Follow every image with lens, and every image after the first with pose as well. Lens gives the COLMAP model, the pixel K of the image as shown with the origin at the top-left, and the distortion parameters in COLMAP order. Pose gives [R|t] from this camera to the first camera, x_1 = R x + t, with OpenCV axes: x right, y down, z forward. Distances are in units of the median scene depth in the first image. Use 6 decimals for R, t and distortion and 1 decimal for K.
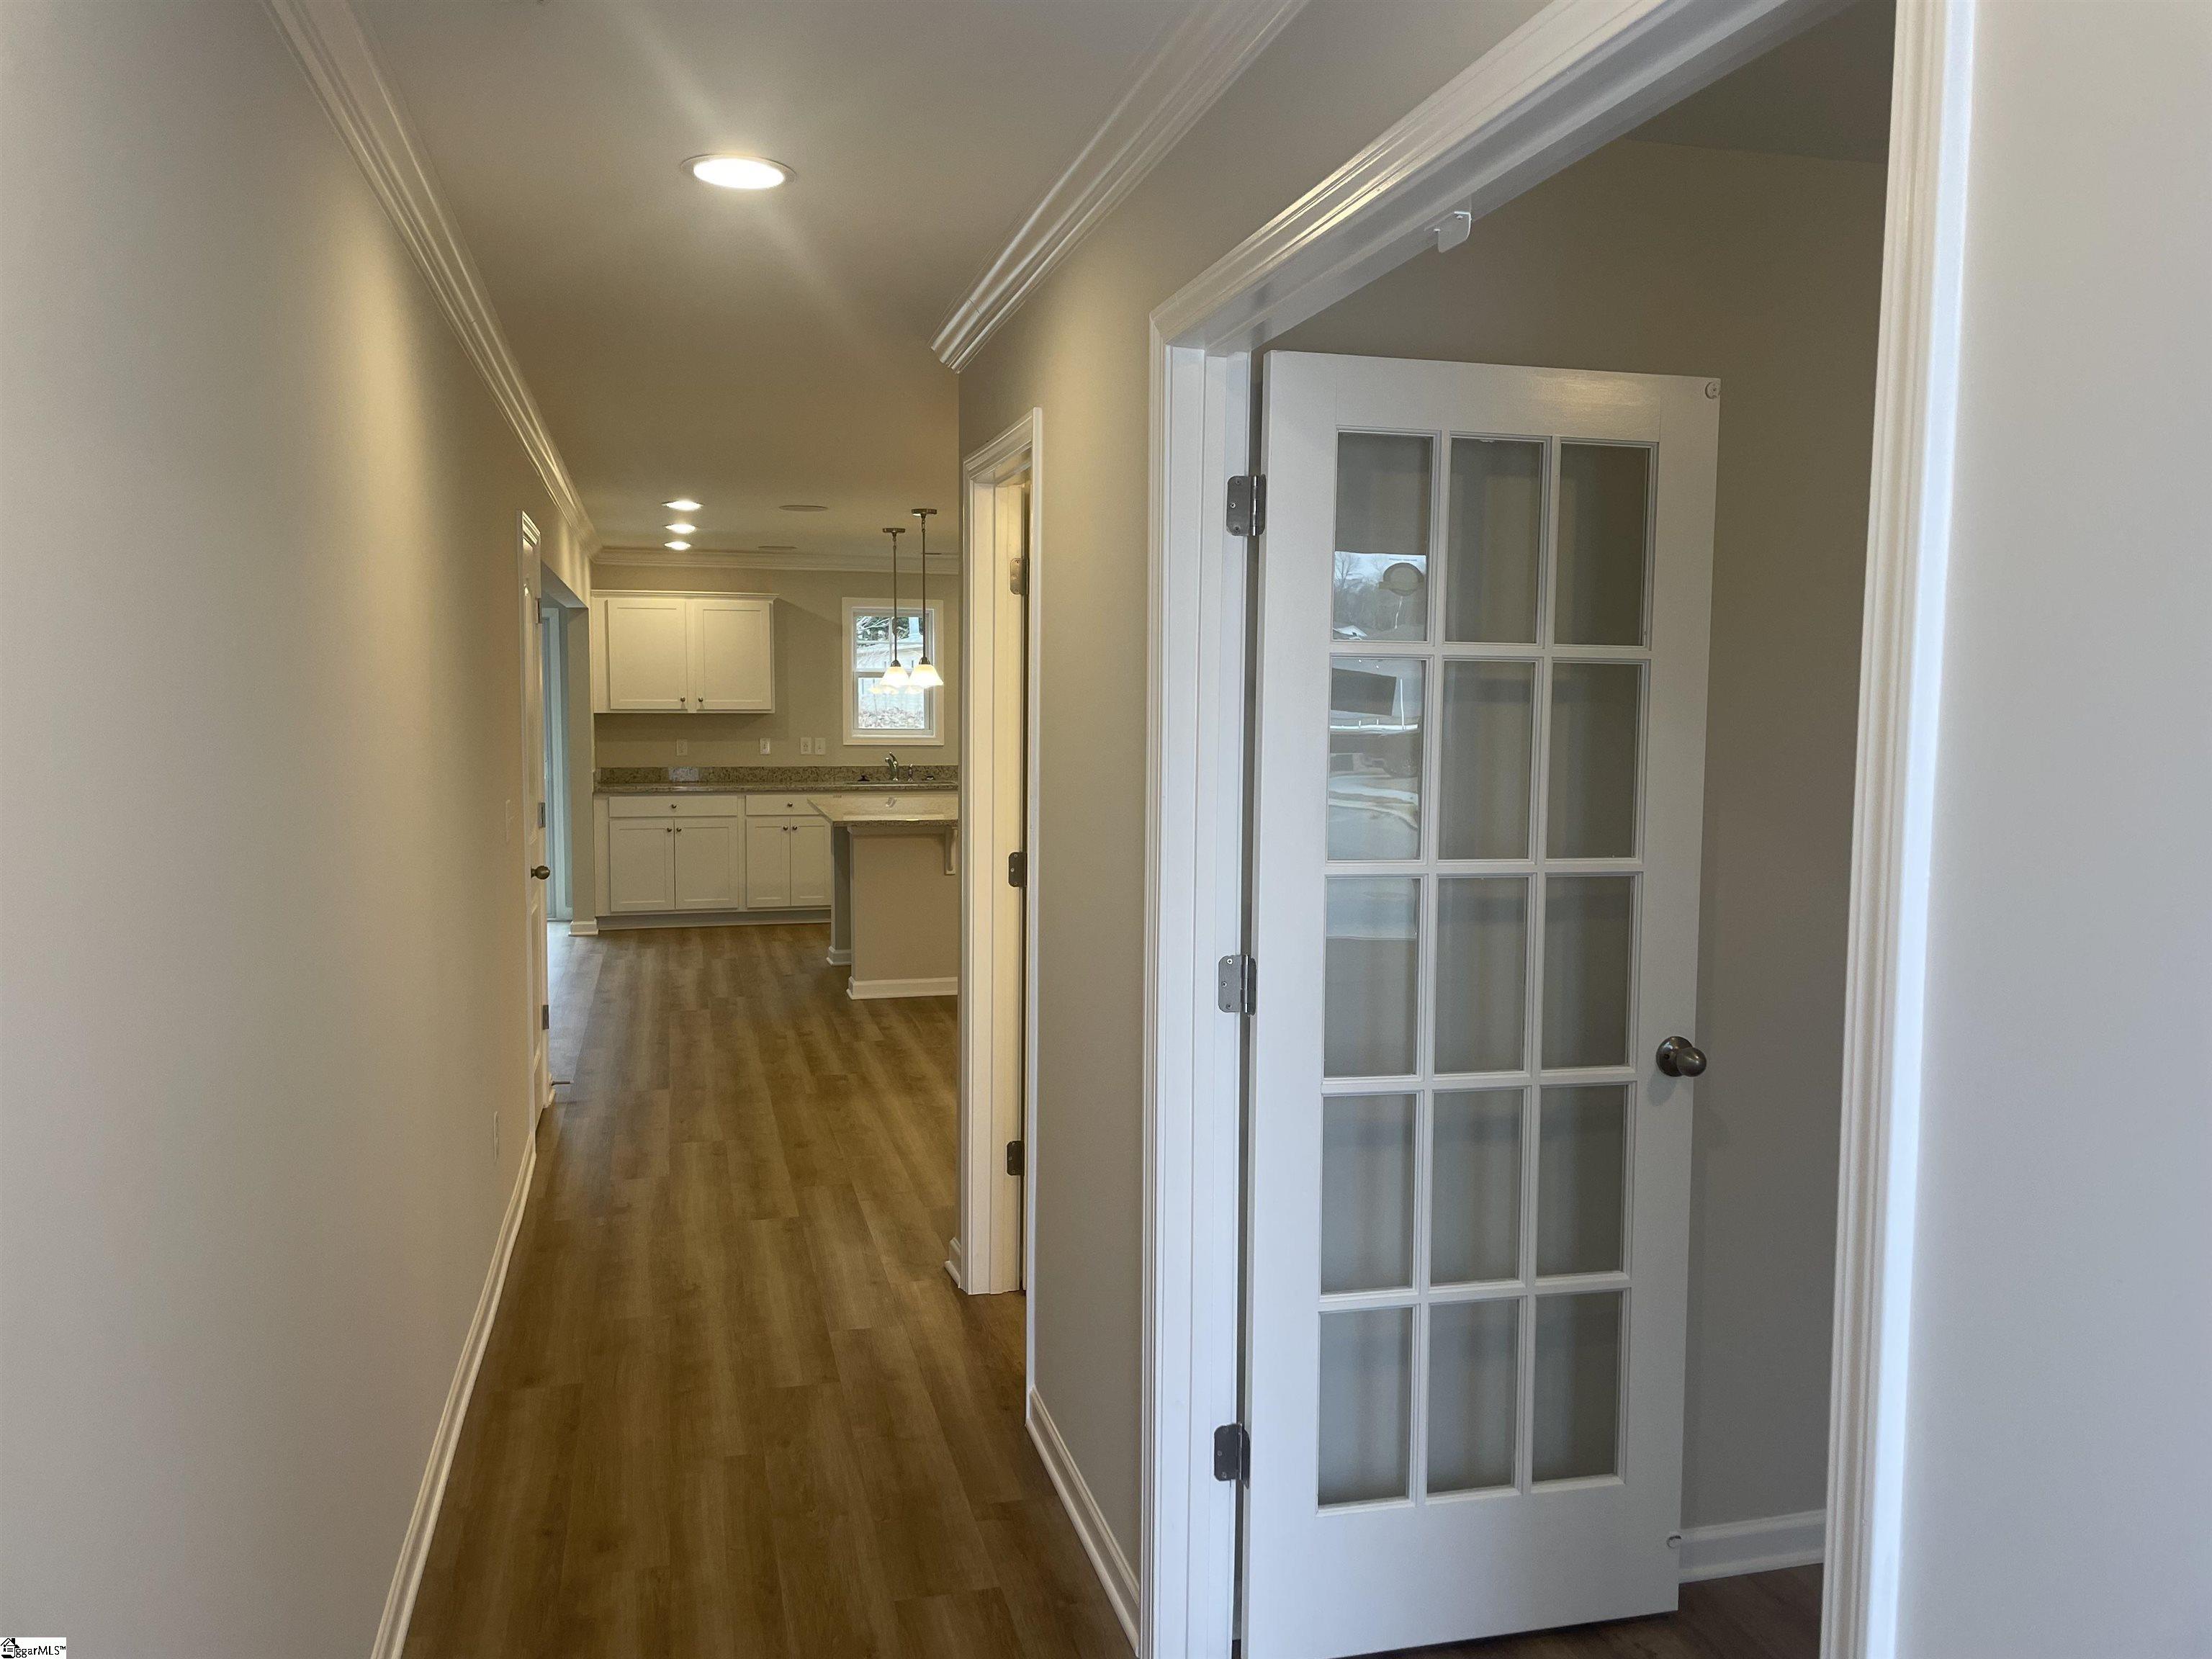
lens RADIAL K [[1683.6, 0, 1109.6], [0, 1683.6, 808.1], [0, 0, 1]] dist [0.074365, -0.096970]
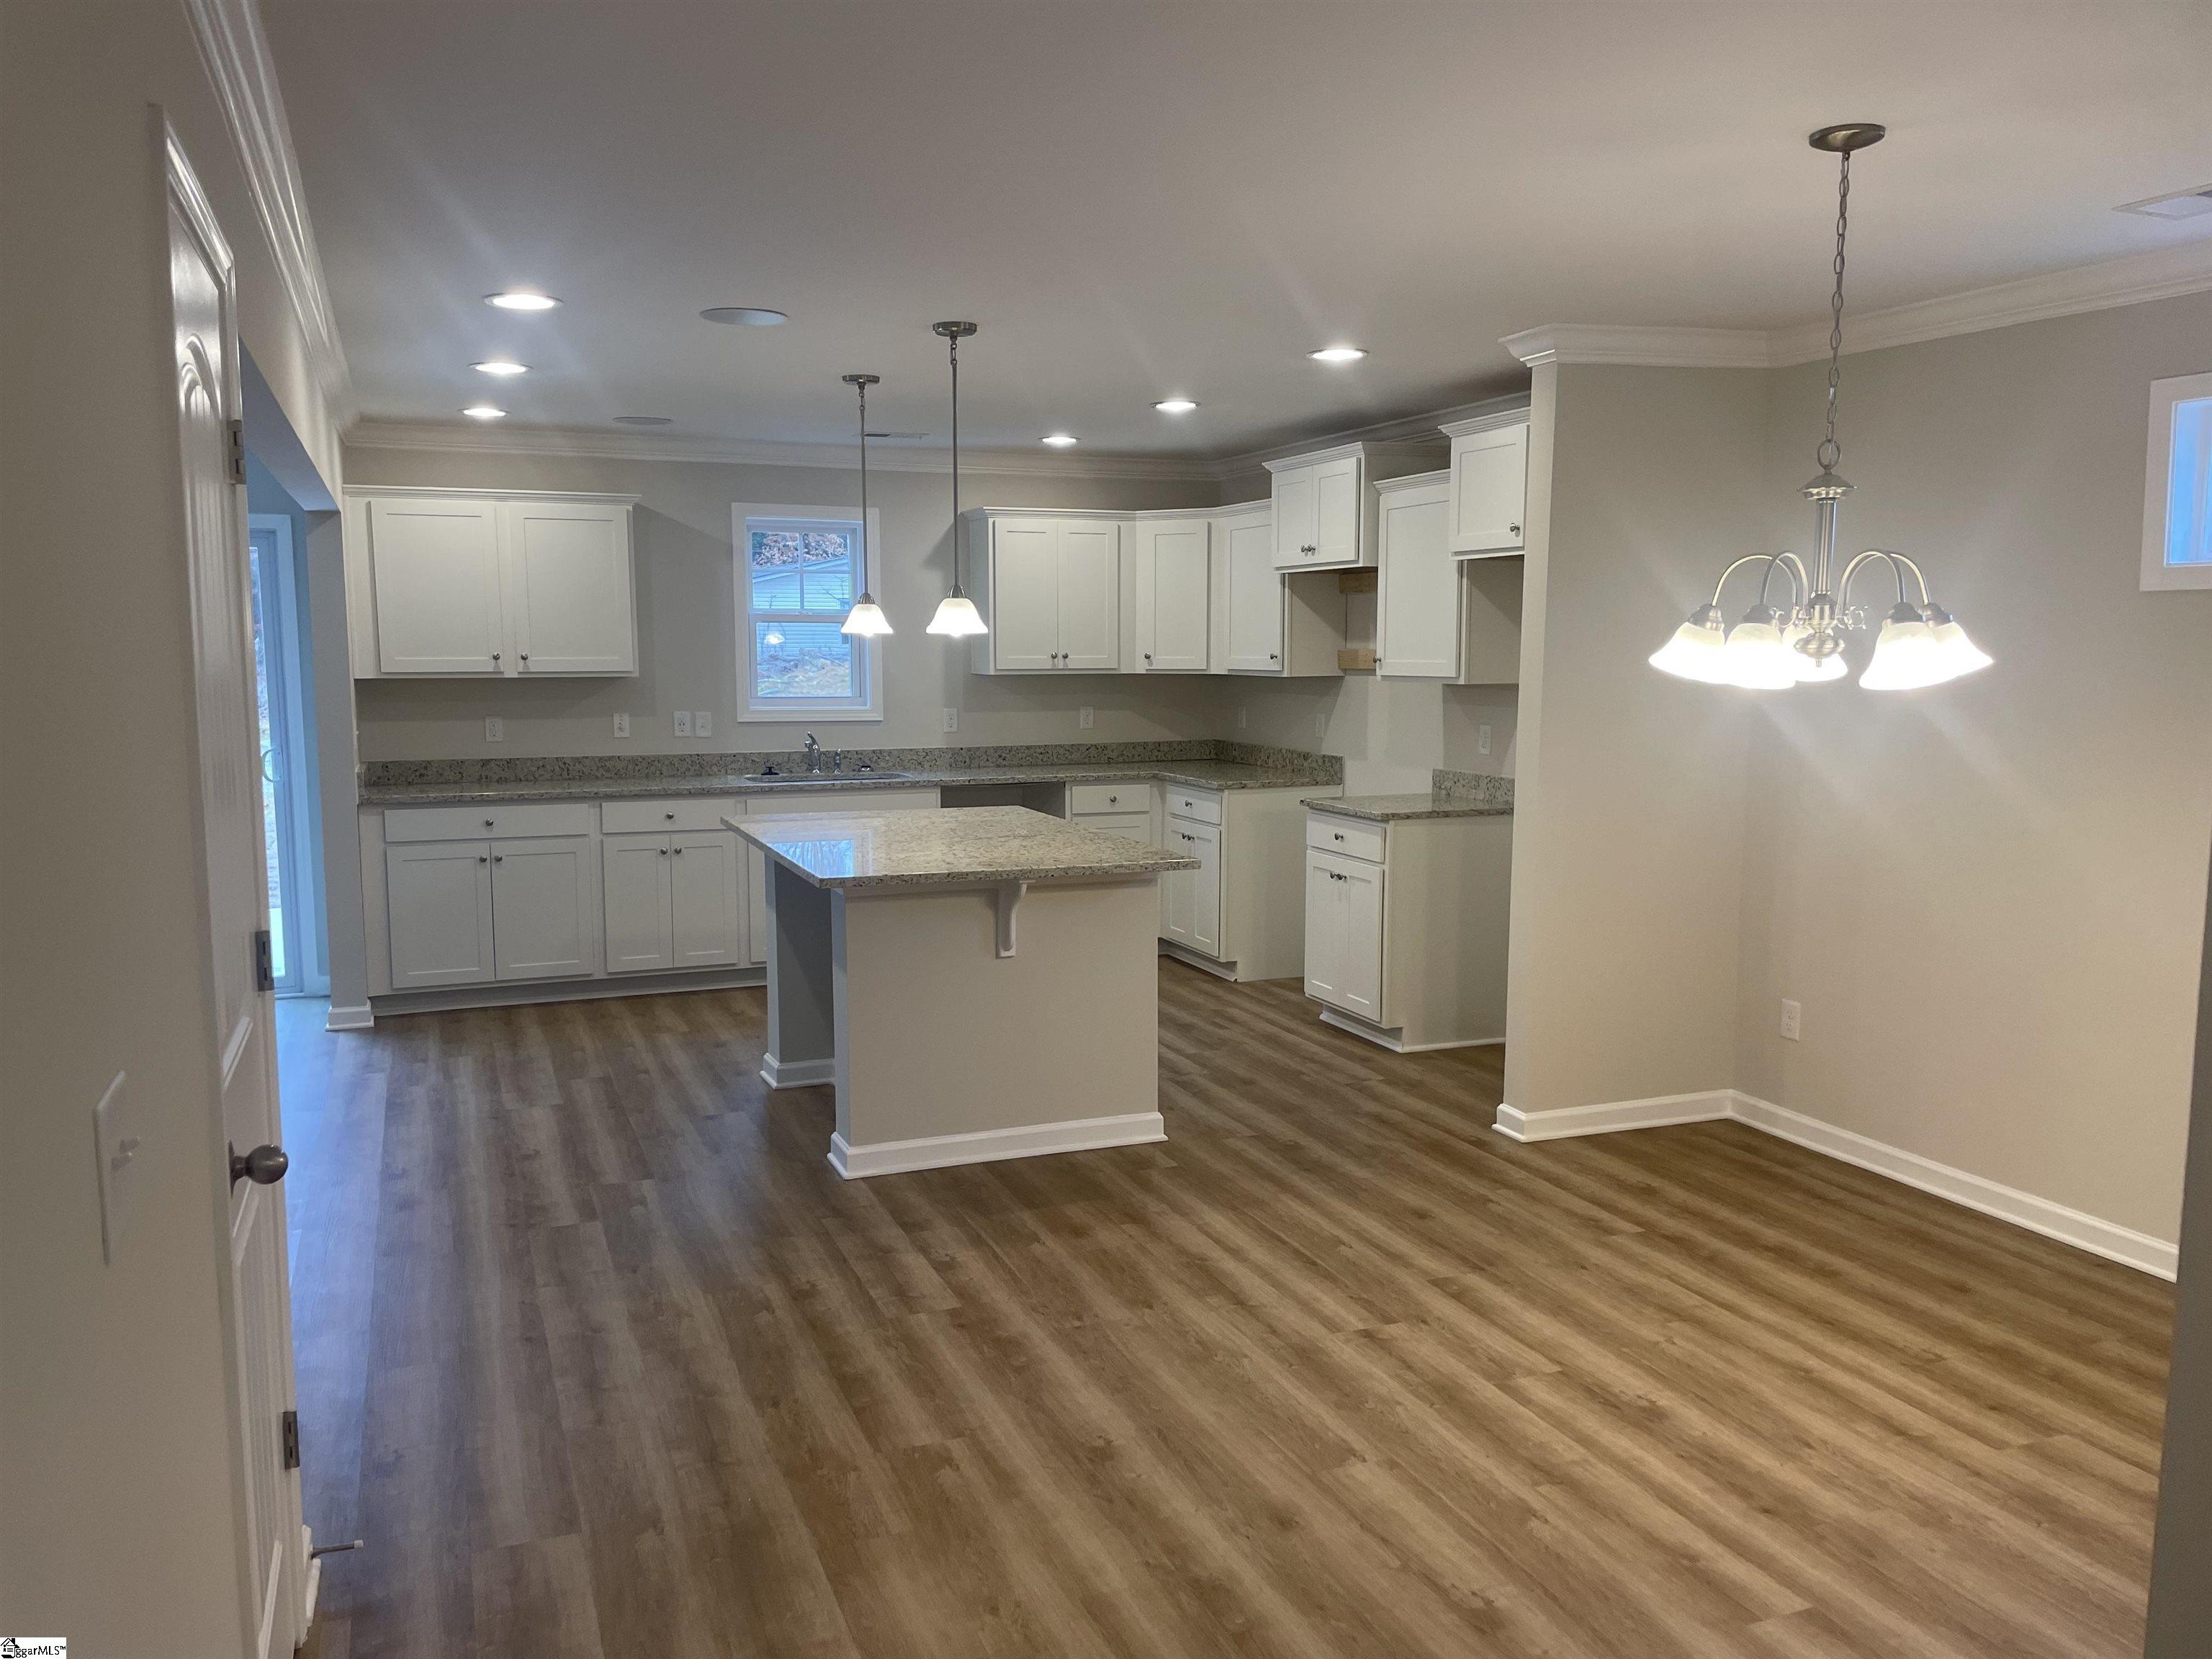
lens RADIAL K [[1683.6, 0, 1098.8], [0, 1683.6, 834.6], [0, 0, 1]] dist [0.074365, -0.096970]
pose [[0.992347, -0.020701, 0.121730, -0.104954], [0.014825, 0.998690, 0.048982, -0.025033], [-0.122585, -0.046803, 0.991354, 0.325767]]
